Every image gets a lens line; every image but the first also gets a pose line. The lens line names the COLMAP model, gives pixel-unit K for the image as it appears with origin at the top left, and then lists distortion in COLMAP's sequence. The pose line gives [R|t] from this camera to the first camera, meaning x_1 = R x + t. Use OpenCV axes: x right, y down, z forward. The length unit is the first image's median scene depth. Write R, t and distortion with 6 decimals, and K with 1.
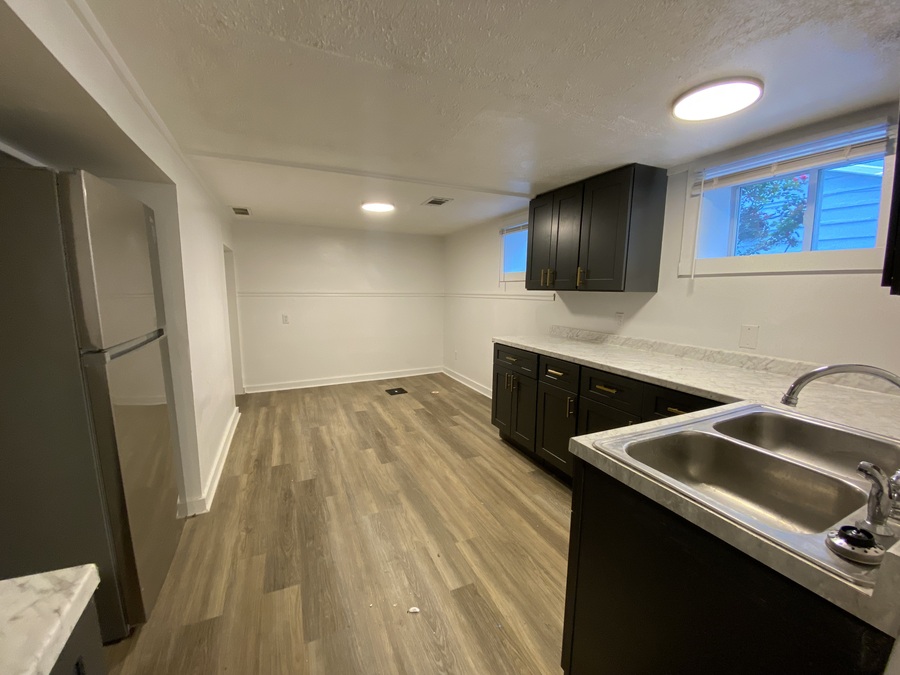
lens RADIAL K [[364.5, 0, 447.9], [0, 364.5, 339.1], [0, 0, 1]] dist [0.038325, -0.027682]
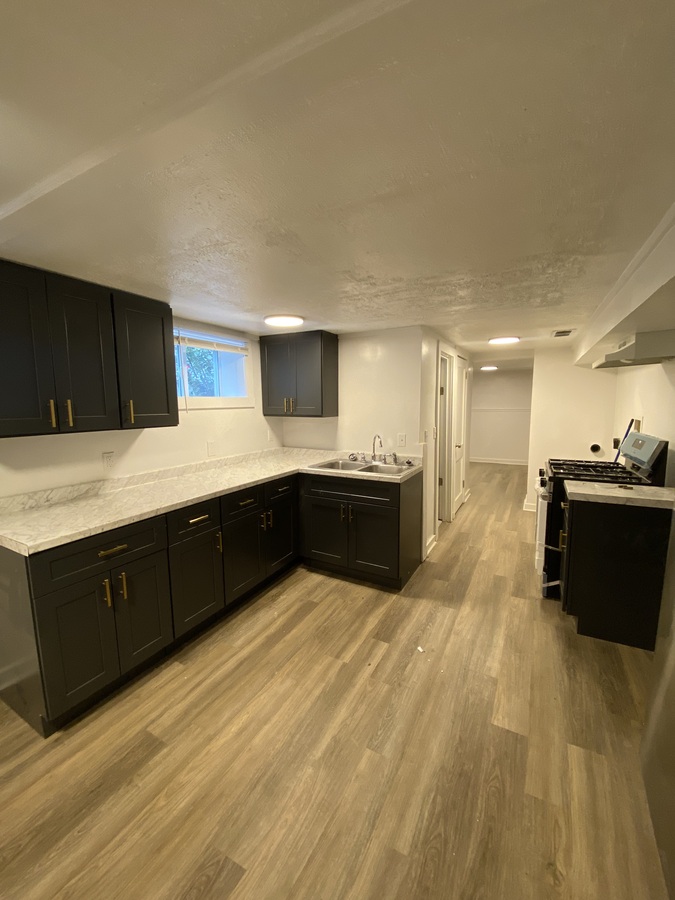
lens RADIAL K [[364.5, 0, 337.5], [0, 364.5, 450.0], [0, 0, 1]] dist [0.038325, -0.027682]
pose [[-0.604878, -0.105657, 0.789278, -0.601402], [0.117698, 0.968411, 0.219836, -0.229860], [-0.787572, 0.225870, -0.573335, 1.213497]]
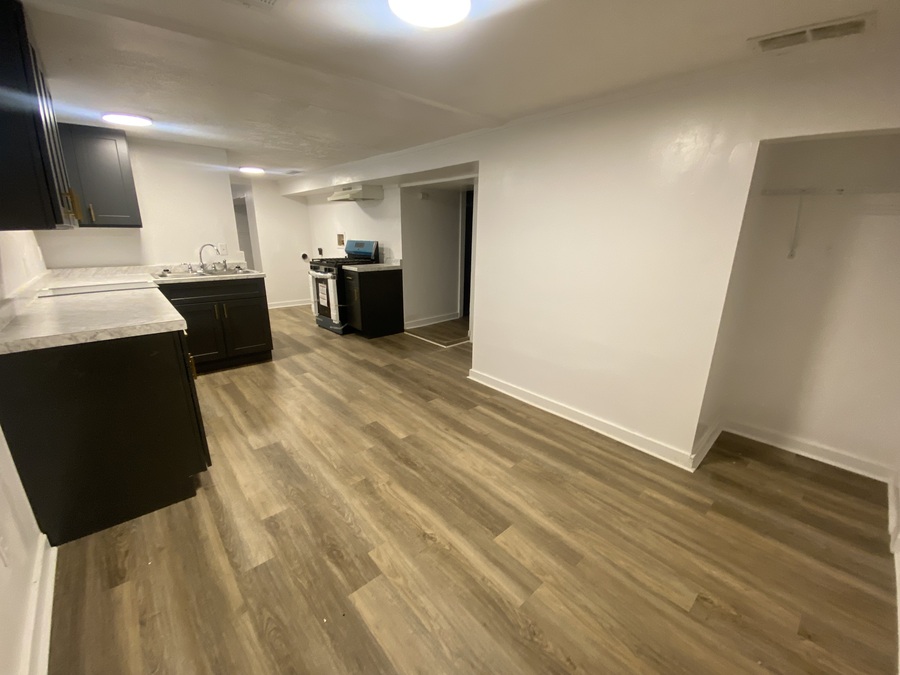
lens RADIAL K [[364.5, 0, 447.9], [0, 364.5, 339.1], [0, 0, 1]] dist [0.038325, -0.027682]
pose [[-0.955267, 0.065184, -0.288471, -0.113717], [-0.059488, 0.913121, 0.403325, -0.286429], [0.289699, 0.402444, -0.868397, 2.078476]]
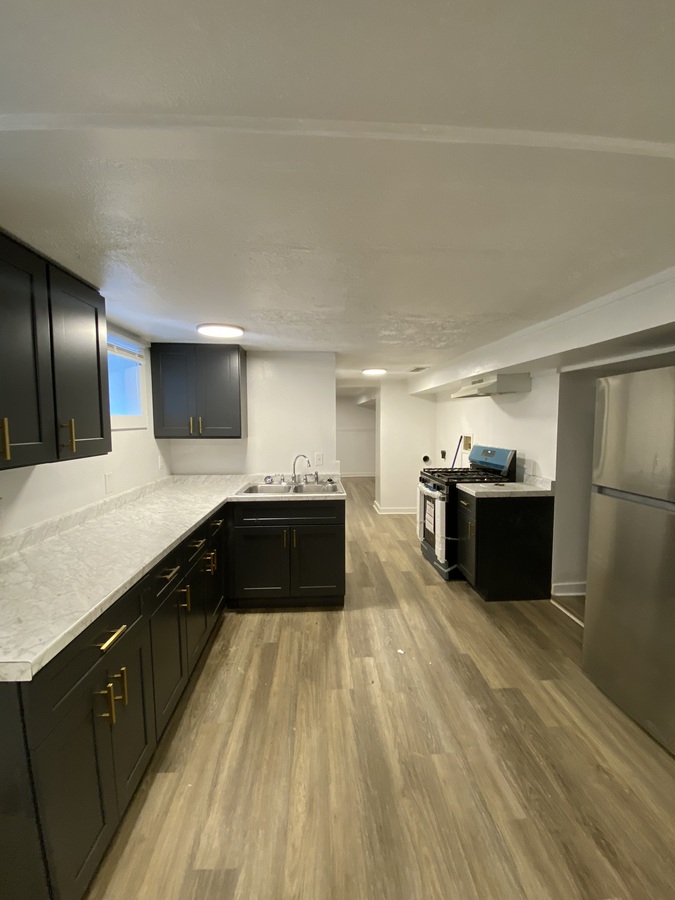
lens RADIAL K [[364.5, 0, 337.5], [0, 364.5, 450.0], [0, 0, 1]] dist [0.038325, -0.027682]
pose [[-0.932401, -0.033162, 0.359900, -0.236815], [0.047833, 0.975700, 0.213826, -0.269031], [-0.358245, 0.216587, -0.908158, 1.474977]]
